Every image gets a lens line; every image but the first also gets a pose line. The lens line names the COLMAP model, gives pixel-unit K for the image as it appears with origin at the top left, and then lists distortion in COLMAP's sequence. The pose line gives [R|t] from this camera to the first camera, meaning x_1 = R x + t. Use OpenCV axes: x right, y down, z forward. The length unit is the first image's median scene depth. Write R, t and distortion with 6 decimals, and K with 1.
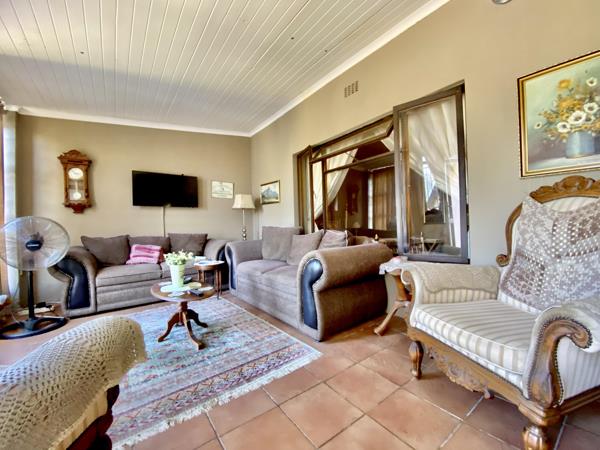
lens RADIAL K [[251.1, 0, 301.3], [0, 251.1, 224.0], [0, 0, 1]] dist [0.021837, -0.003303]
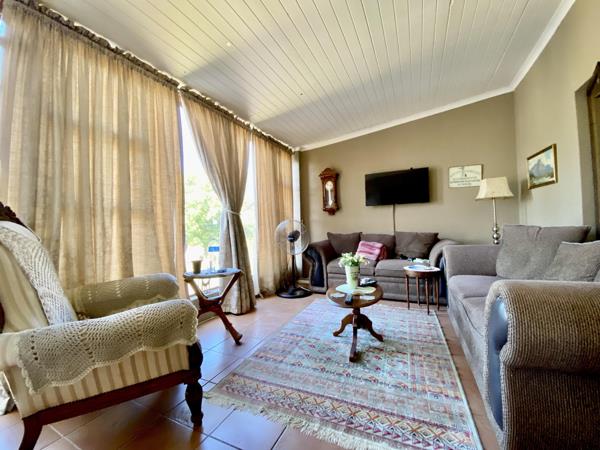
lens RADIAL K [[251.1, 0, 299.7], [0, 251.1, 223.4], [0, 0, 1]] dist [0.021837, -0.003303]
pose [[0.463372, -0.001898, -0.886162, 0.230300], [0.022572, 0.999699, 0.009661, -0.015282], [0.885876, -0.024479, 0.463275, 0.289412]]
